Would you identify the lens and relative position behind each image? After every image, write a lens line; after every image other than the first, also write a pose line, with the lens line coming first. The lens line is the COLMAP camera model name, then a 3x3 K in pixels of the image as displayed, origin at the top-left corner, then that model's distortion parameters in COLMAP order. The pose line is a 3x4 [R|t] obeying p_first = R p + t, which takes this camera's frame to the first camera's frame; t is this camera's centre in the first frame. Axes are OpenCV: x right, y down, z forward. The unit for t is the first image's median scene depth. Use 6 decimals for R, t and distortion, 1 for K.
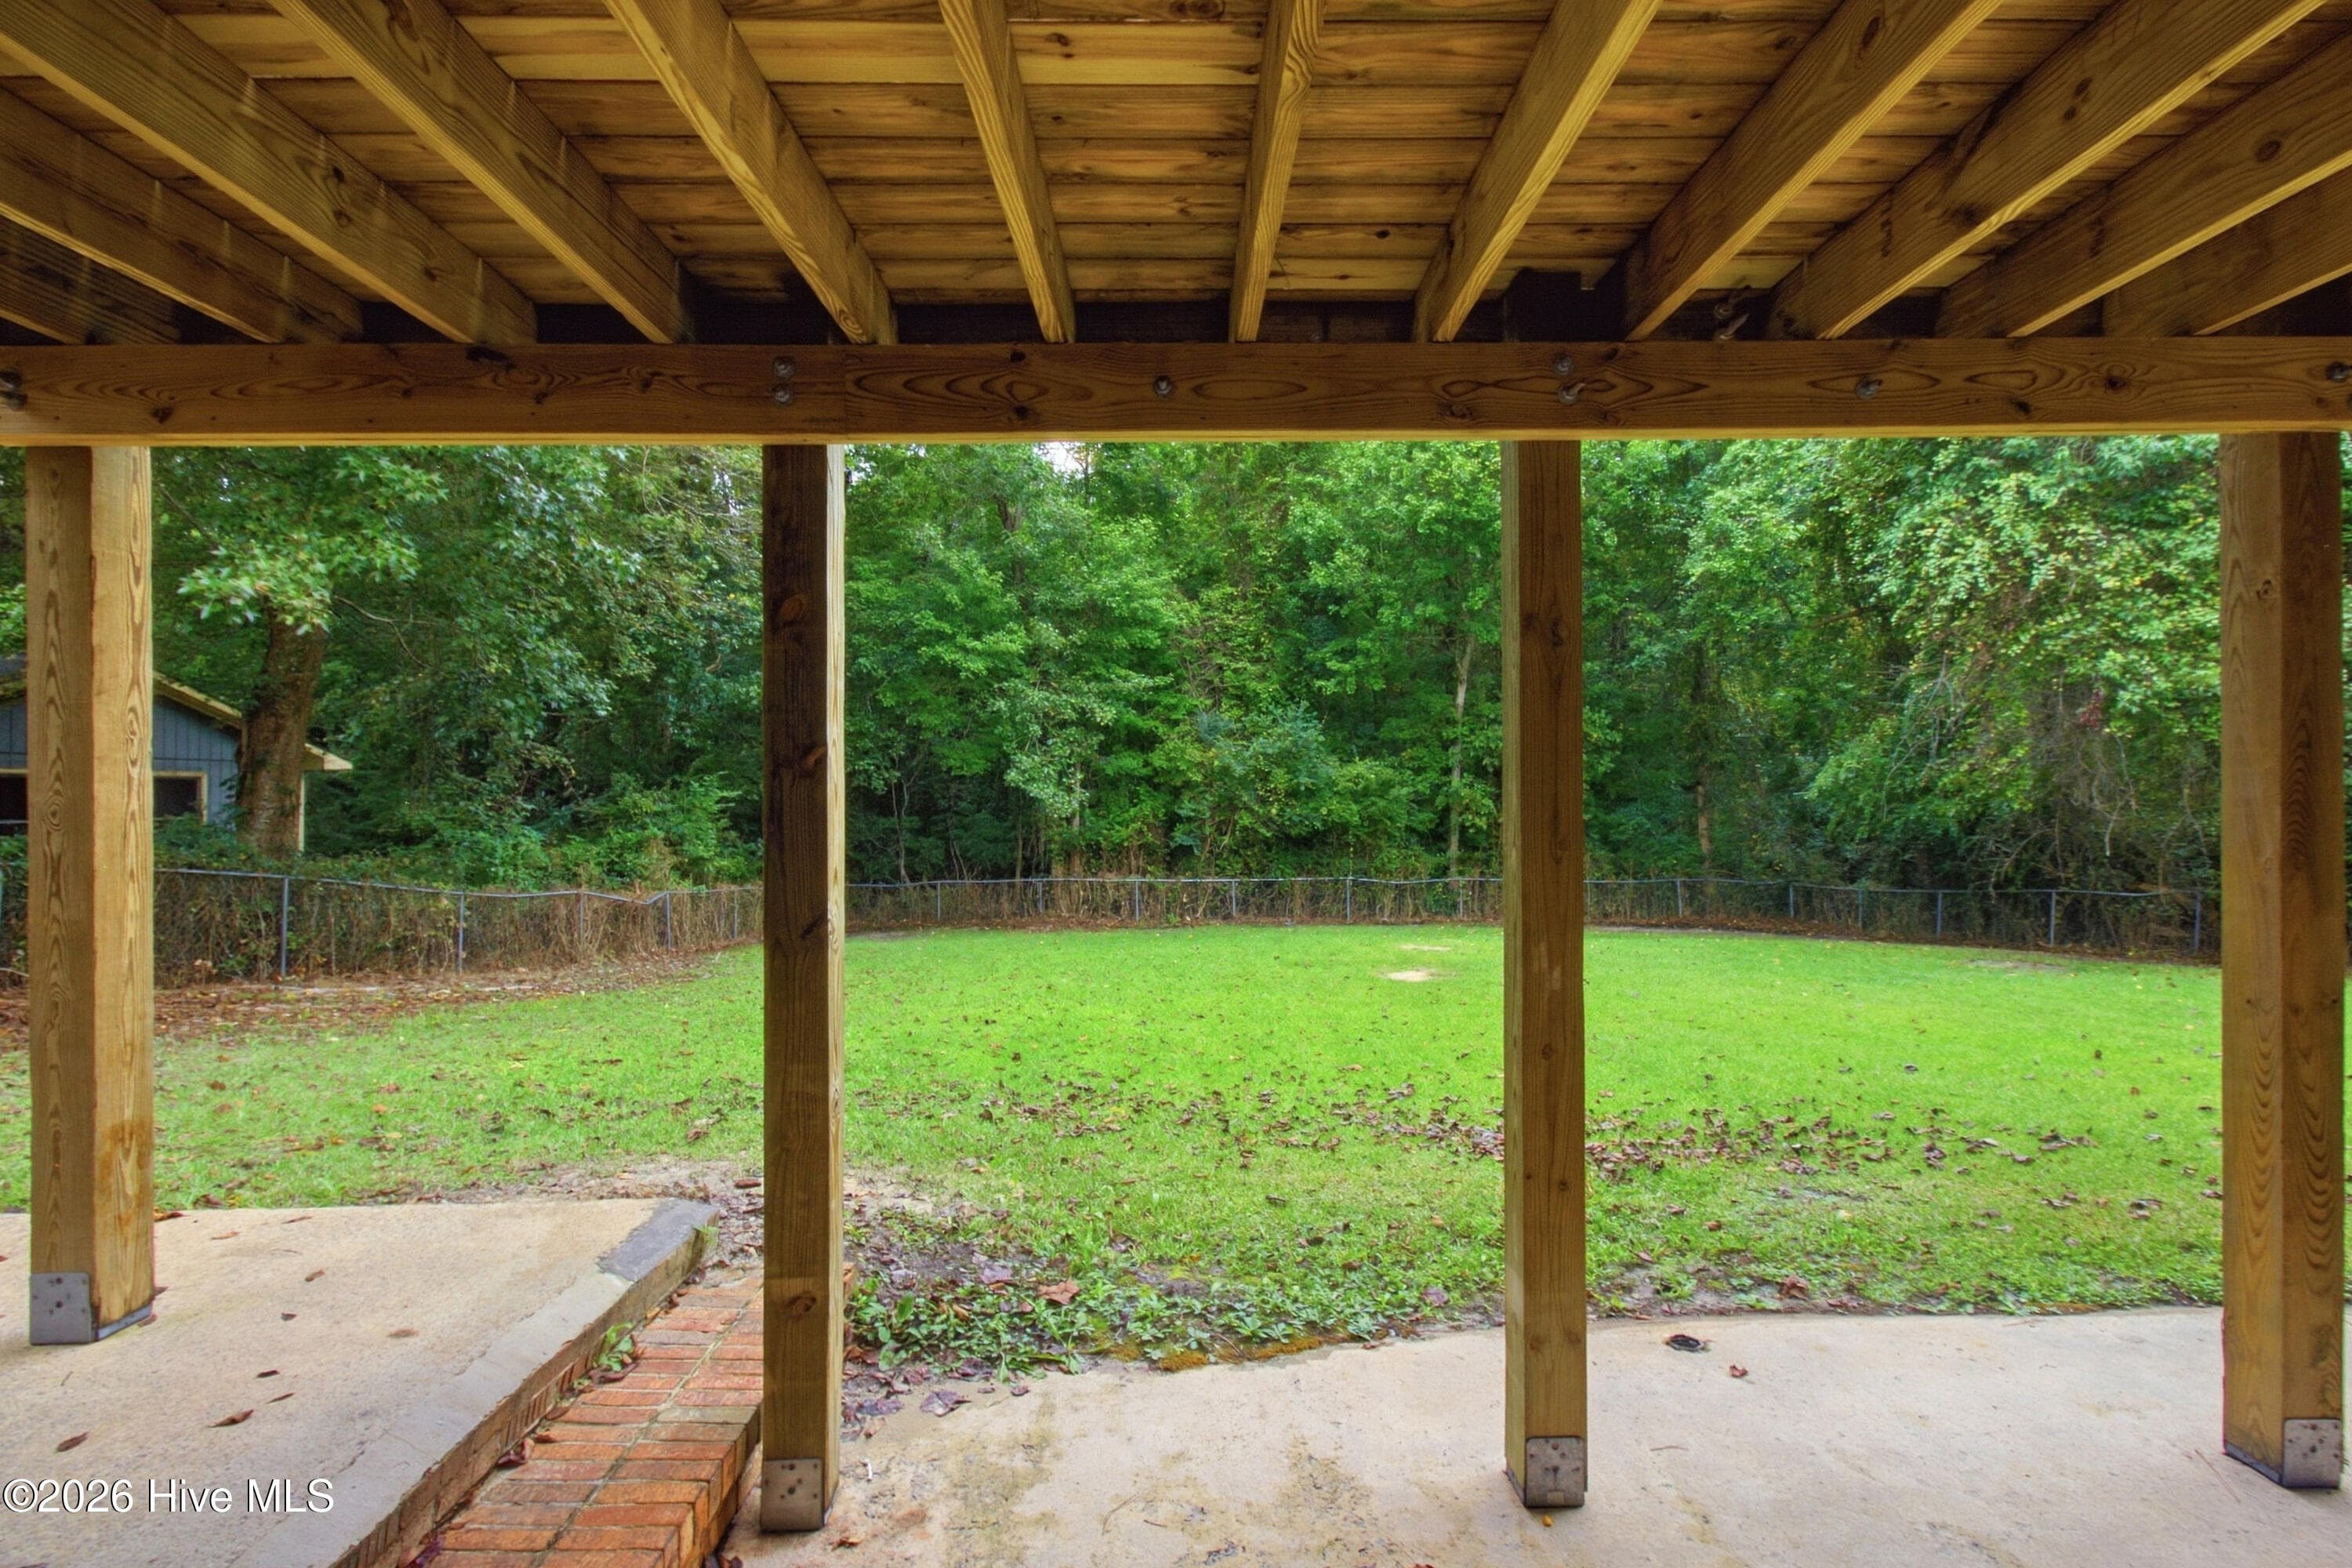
lens RADIAL K [[1121.3, 0, 1201.7], [0, 1121.3, 769.8], [0, 0, 1]] dist [-0.000432, 0.010606]
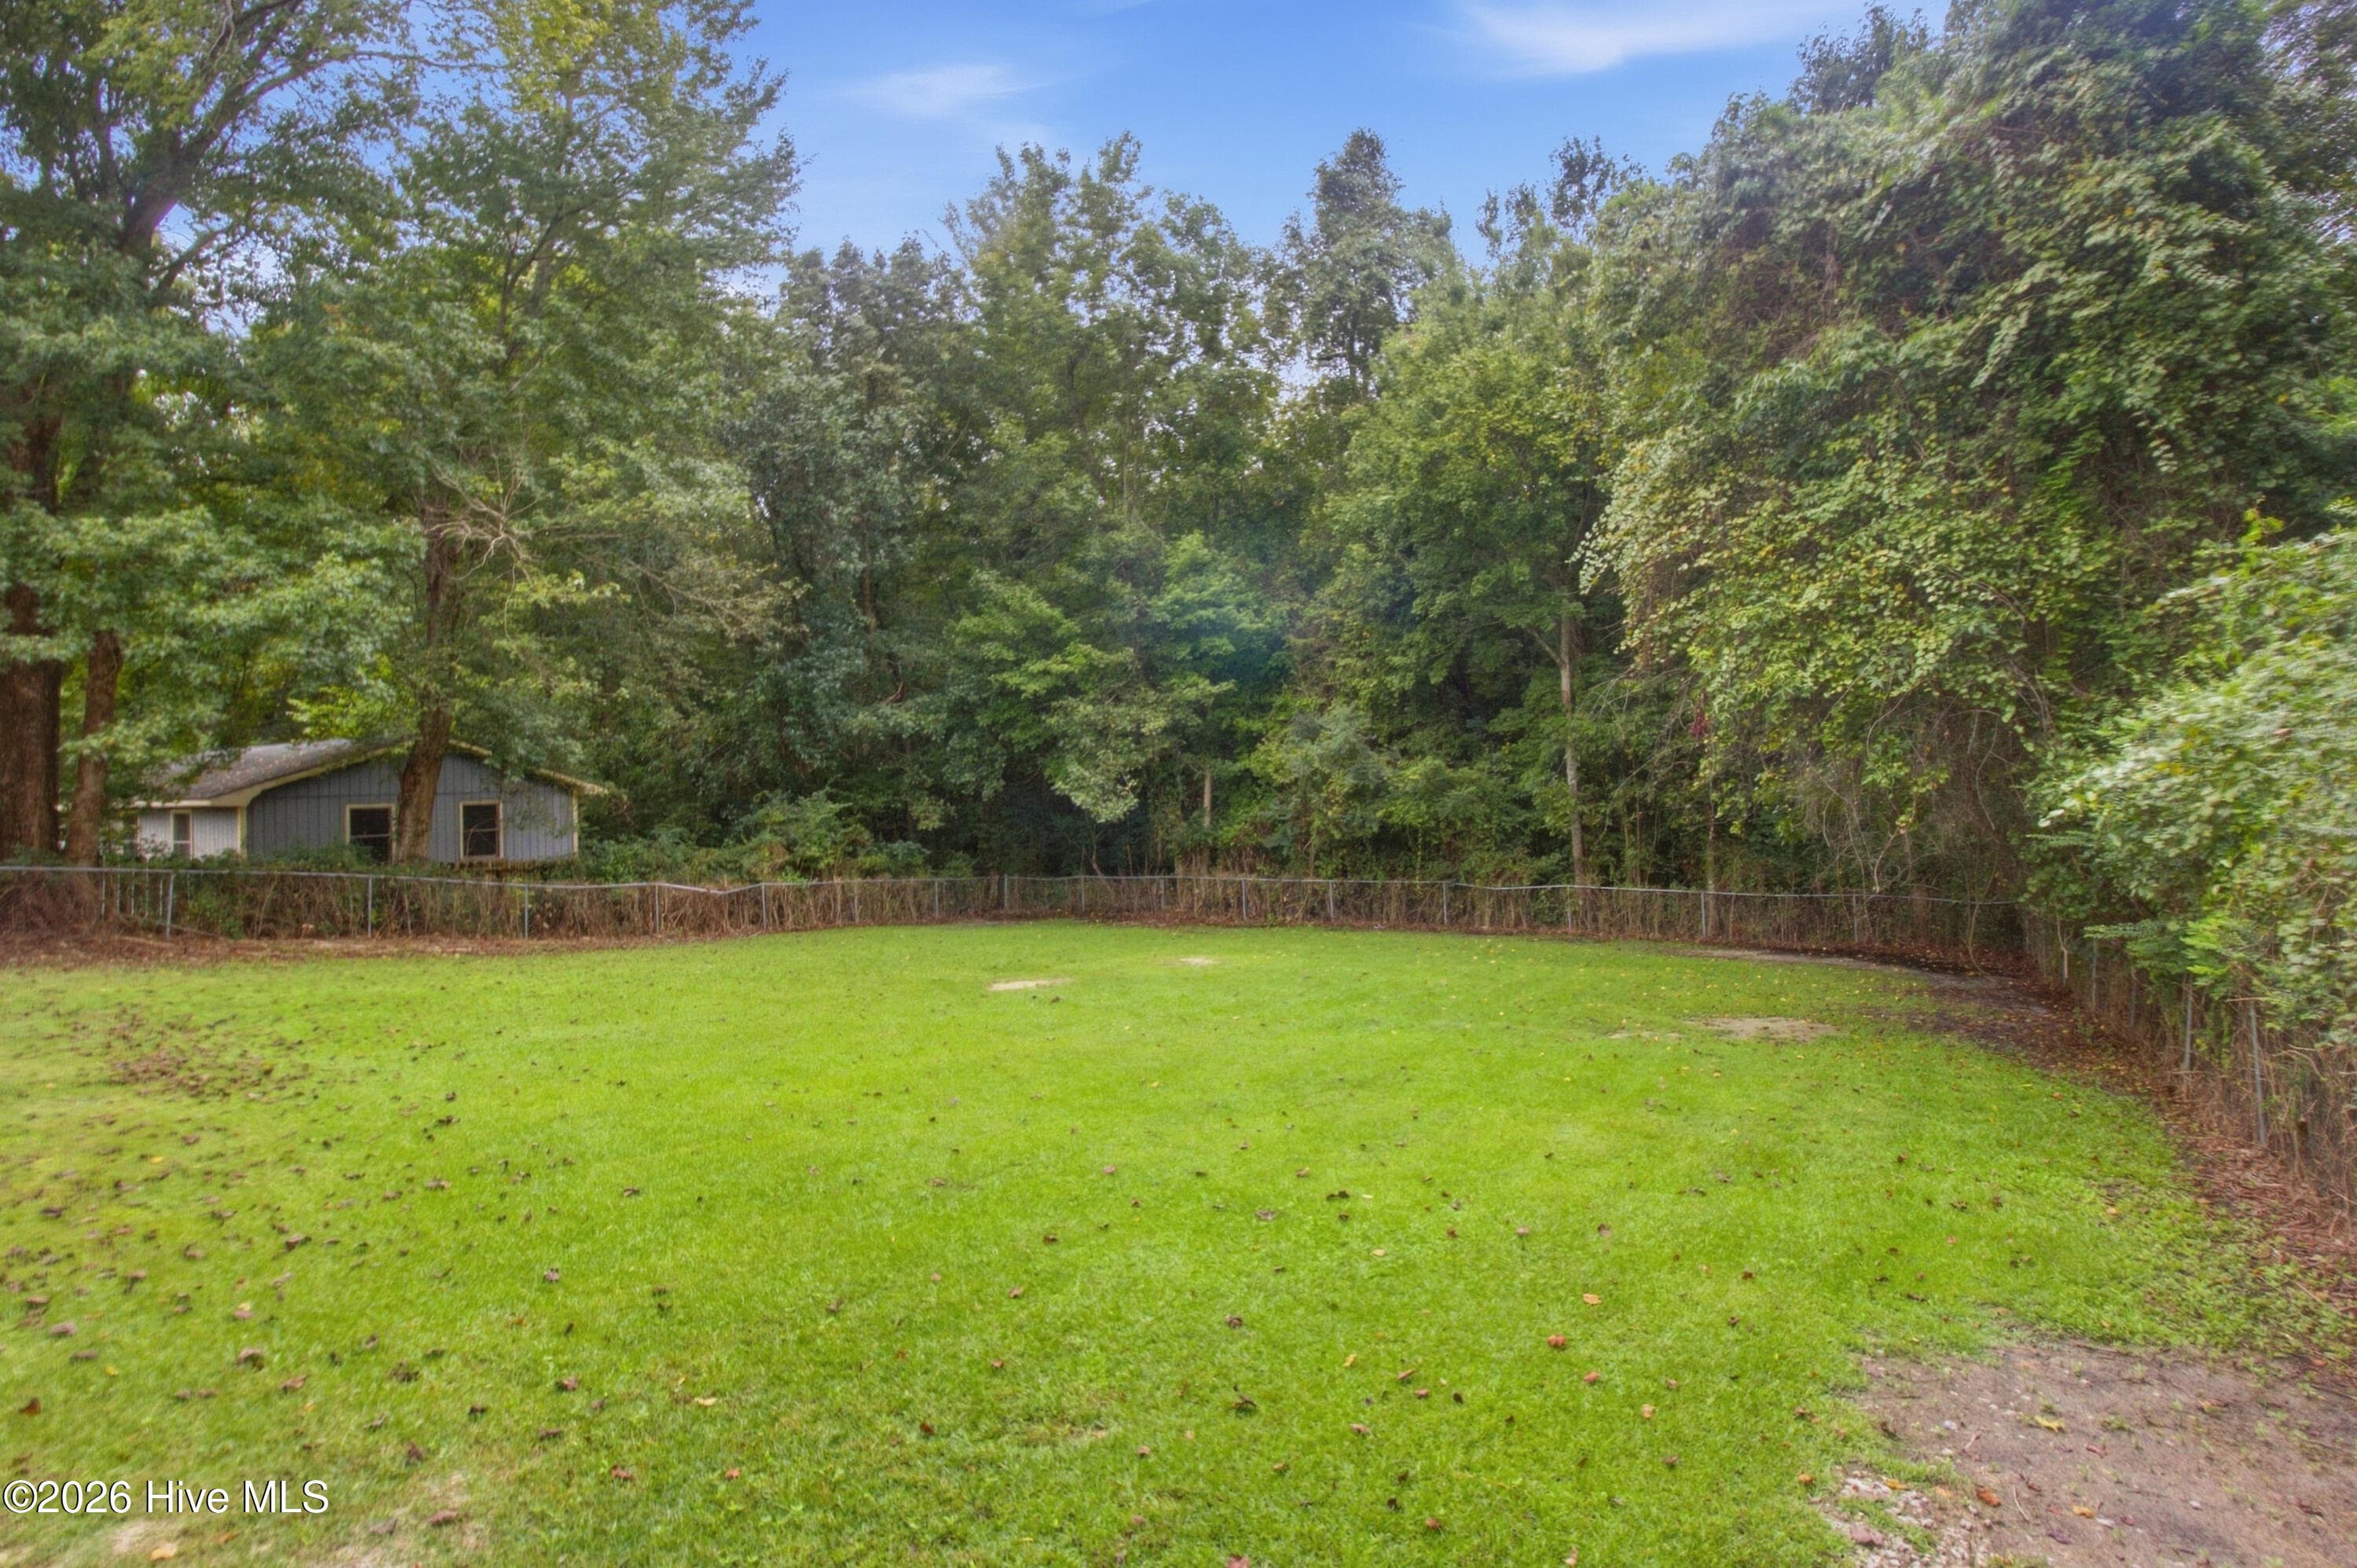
lens RADIAL K [[1185.4, 0, 1207.9], [0, 1185.4, 752.5], [0, 0, 1]] dist [-0.019815, 0.000589]
pose [[0.865907, -0.027748, -0.499435, 0.523551], [0.033113, 0.999450, 0.001881, -0.023710], [0.499108, -0.018166, 0.866349, 0.053244]]
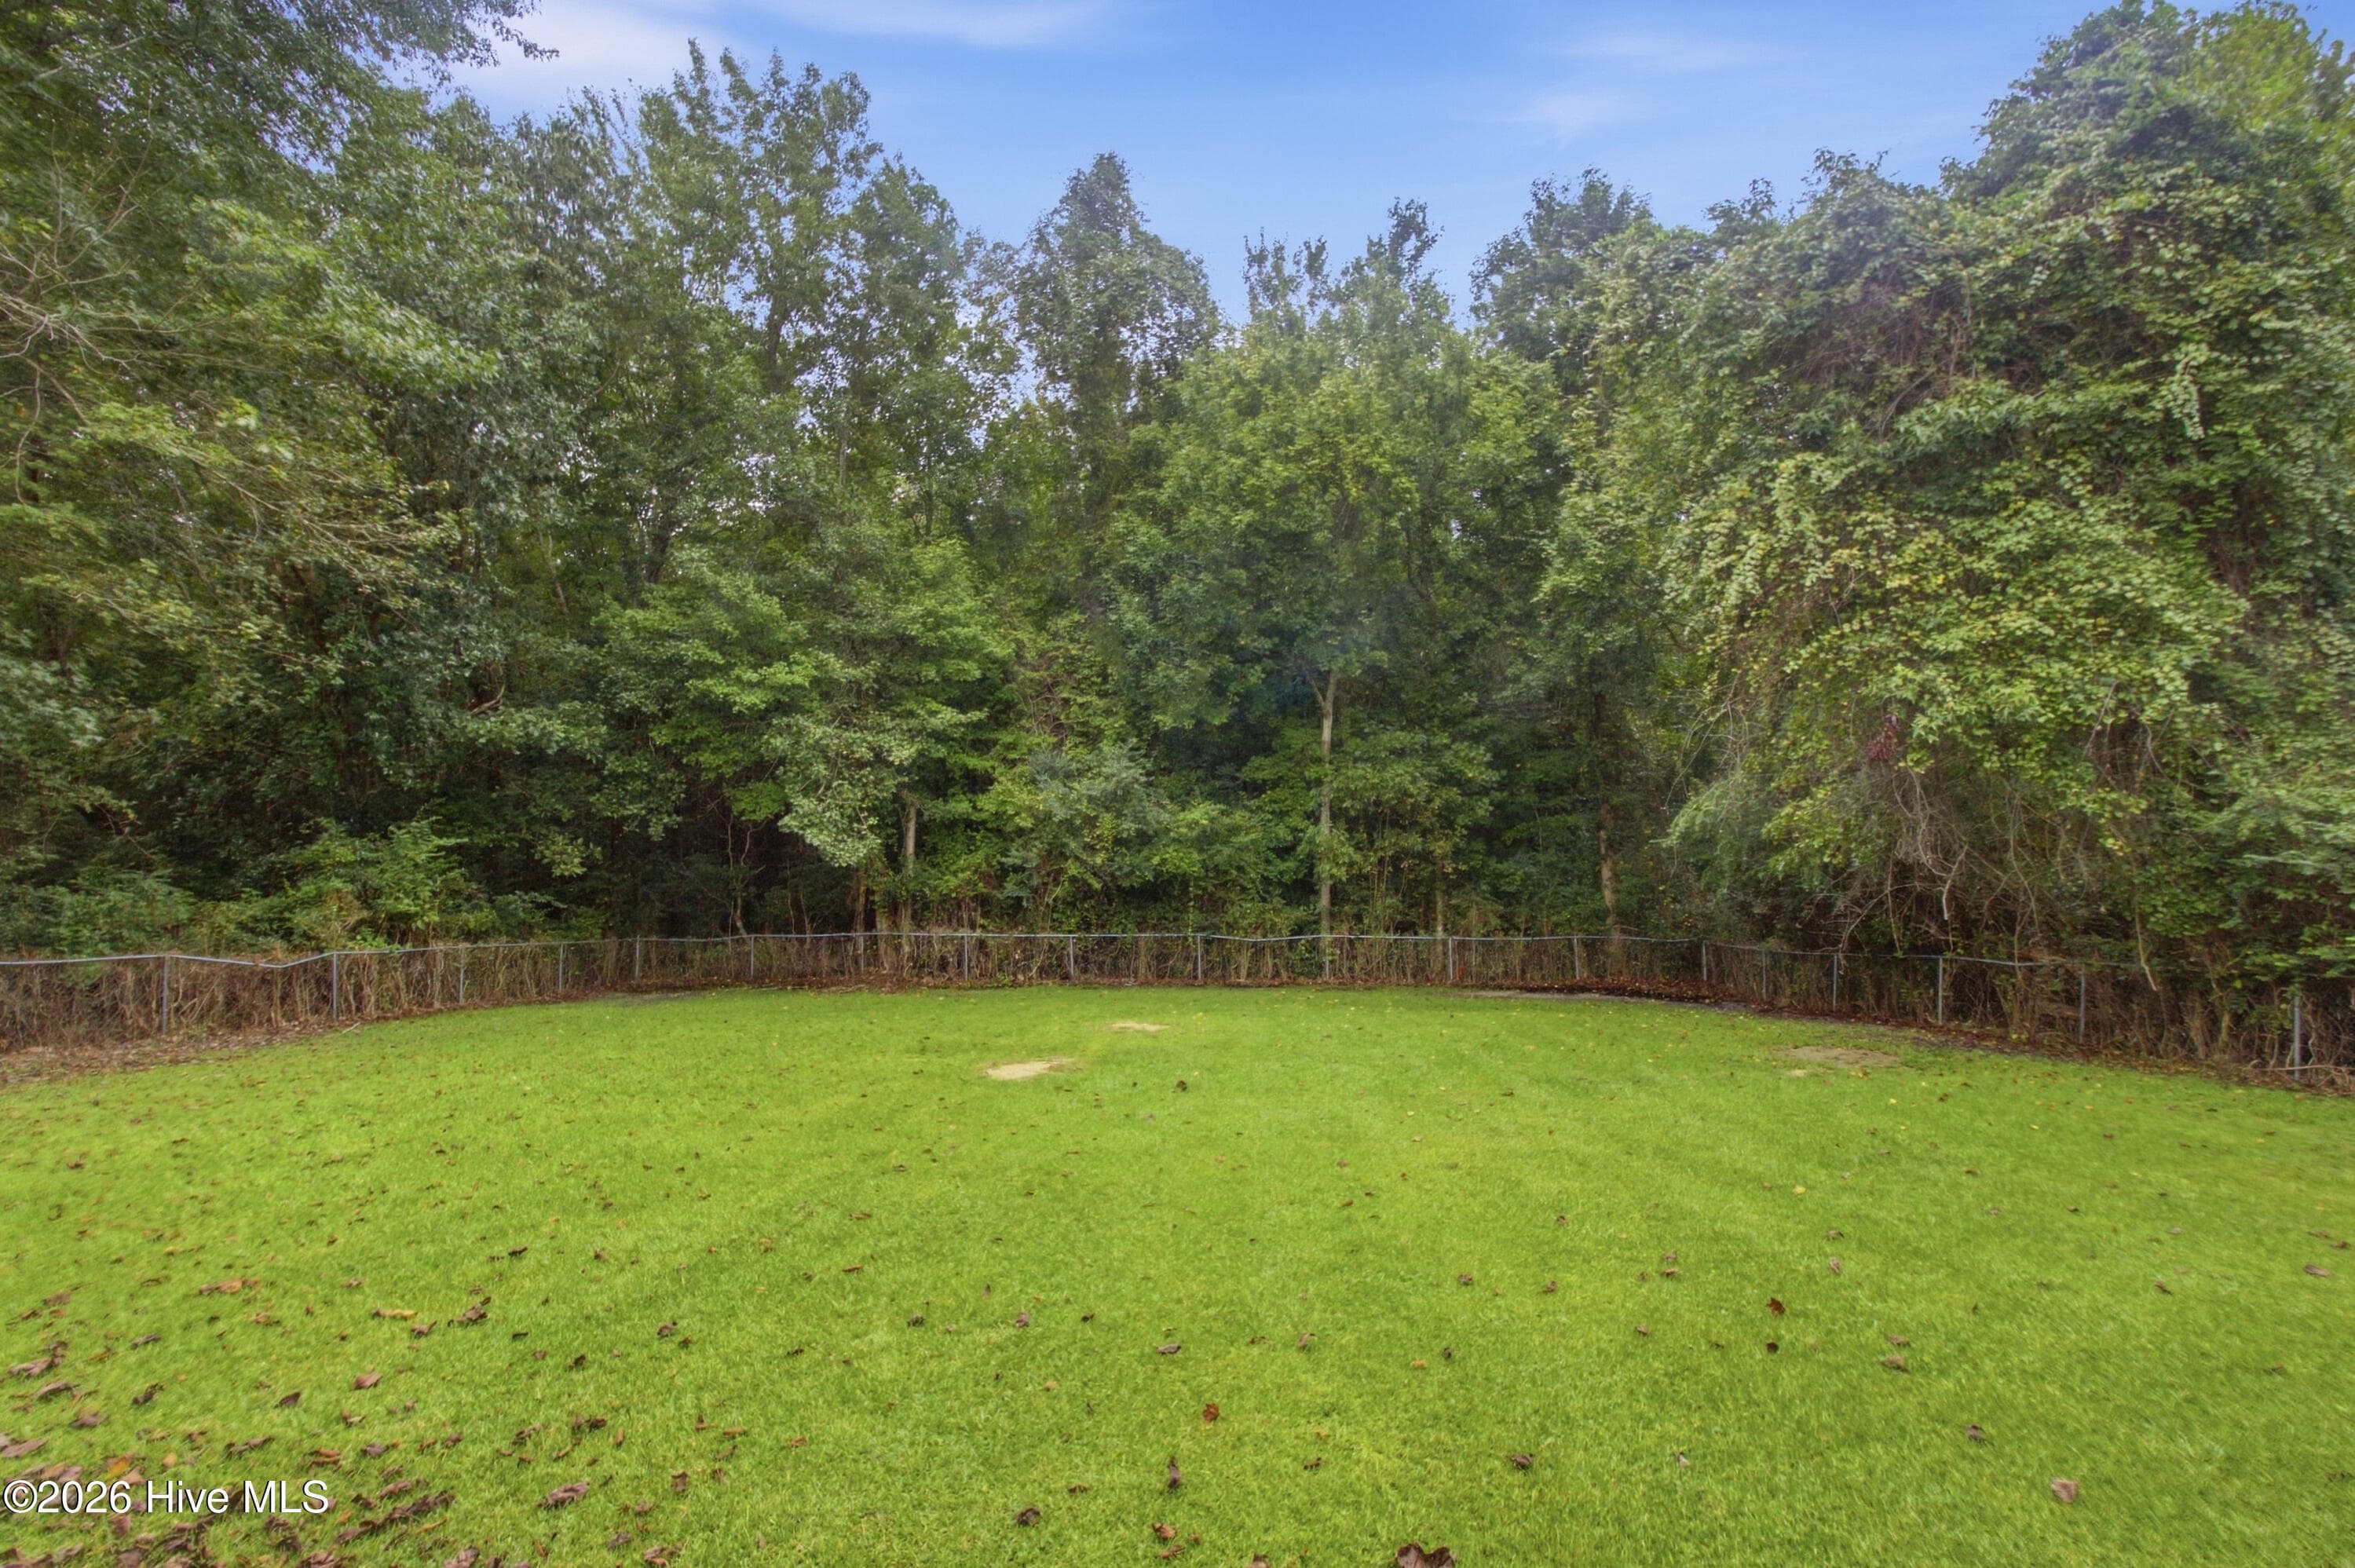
lens RADIAL K [[1139.1, 0, 1192.7], [0, 1139.1, 773.7], [0, 0, 1]] dist [-0.000423, 0.011158]
pose [[0.998765, -0.002777, -0.049606, 0.196267], [0.001058, 0.999399, -0.034648, -0.000713], [0.049673, 0.034553, 0.998168, 0.095605]]
